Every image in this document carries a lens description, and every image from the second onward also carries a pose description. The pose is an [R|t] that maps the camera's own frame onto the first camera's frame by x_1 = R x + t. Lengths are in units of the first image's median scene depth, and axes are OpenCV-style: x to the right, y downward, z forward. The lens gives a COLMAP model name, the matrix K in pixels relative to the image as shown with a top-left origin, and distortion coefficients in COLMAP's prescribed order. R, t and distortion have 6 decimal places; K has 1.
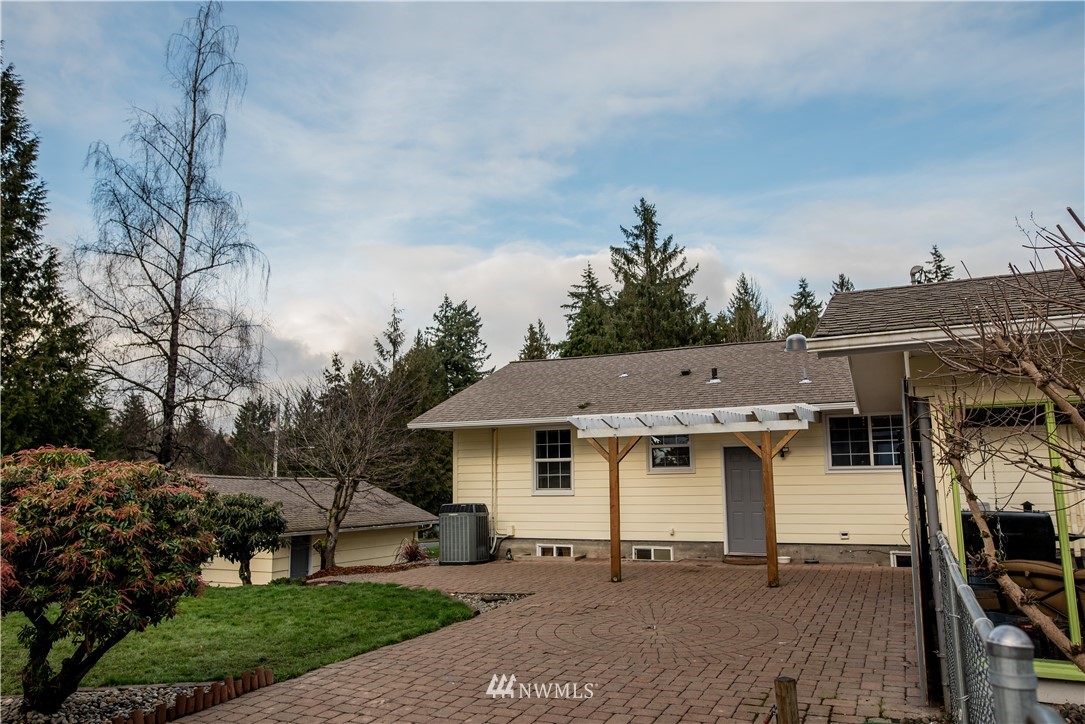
lens RADIAL K [[757.9, 0, 543.9], [0, 757.9, 360.9], [0, 0, 1]] dist [-0.036176, 0.030364]
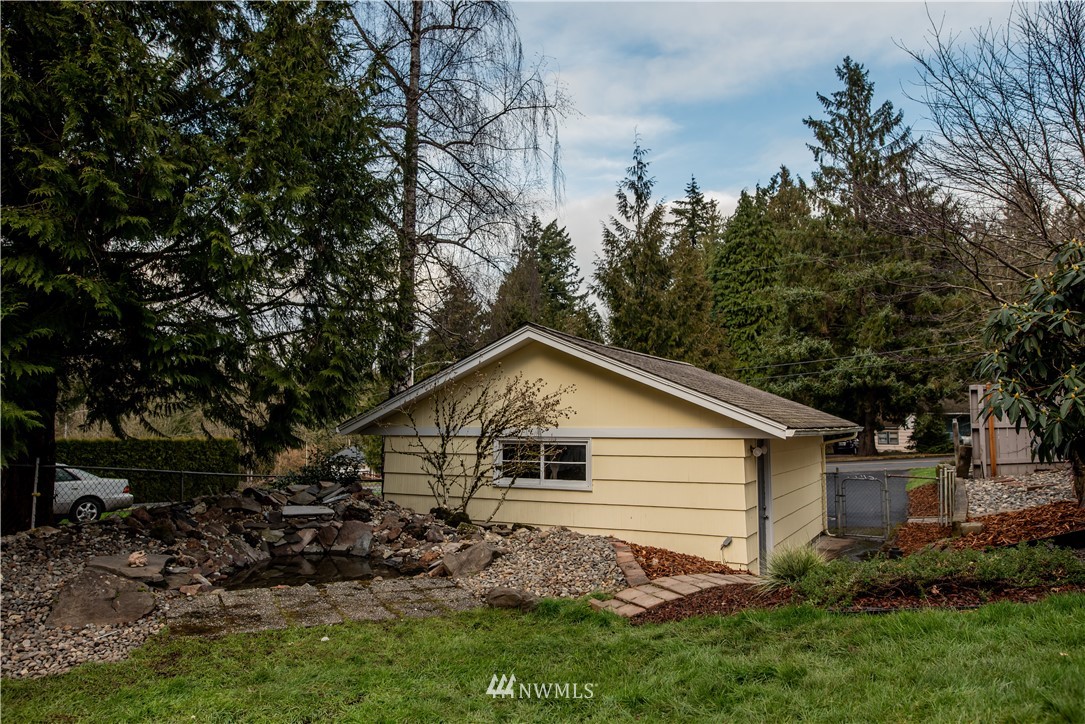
lens RADIAL K [[757.9, 0, 546.3], [0, 757.9, 363.7], [0, 0, 1]] dist [-0.036176, 0.030364]
pose [[0.998564, 0.002290, -0.053521, -0.246749], [0.002037, 0.996740, 0.080656, 0.077091], [0.053531, -0.080650, 0.995304, 0.270033]]
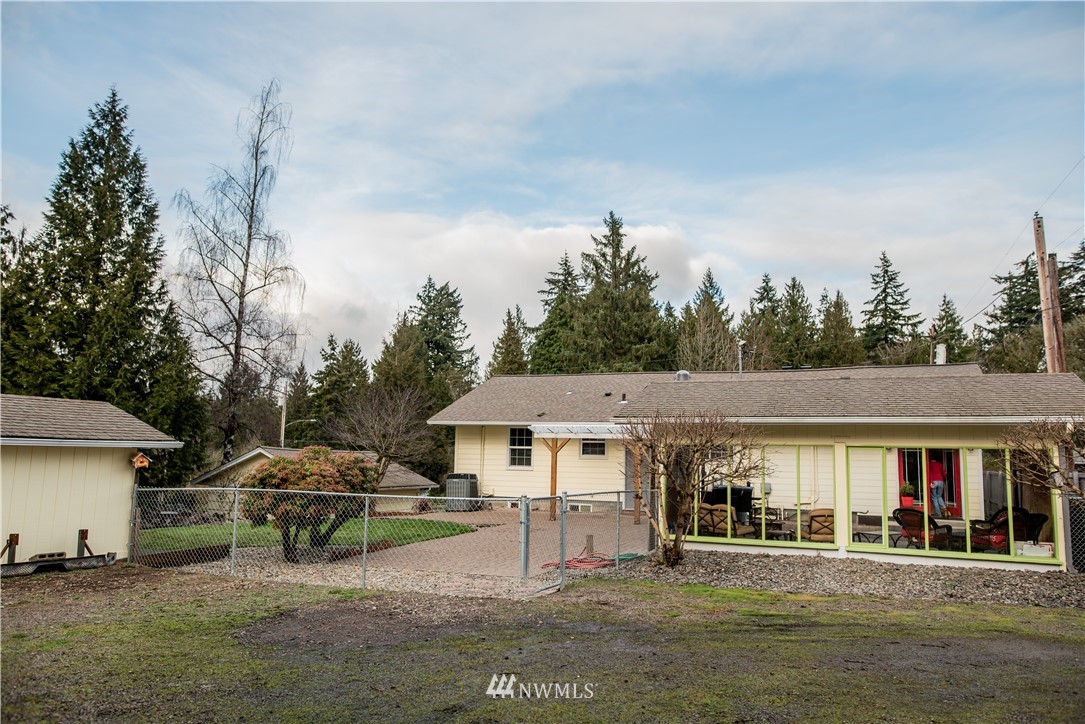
lens RADIAL K [[757.9, 0, 544.5], [0, 757.9, 365.9], [0, 0, 1]] dist [-0.036176, 0.030364]
pose [[0.998807, 0.036347, 0.032622, 0.002077], [-0.037677, 0.998443, 0.041131, -0.044227], [-0.031076, -0.042311, 0.998621, -0.237818]]
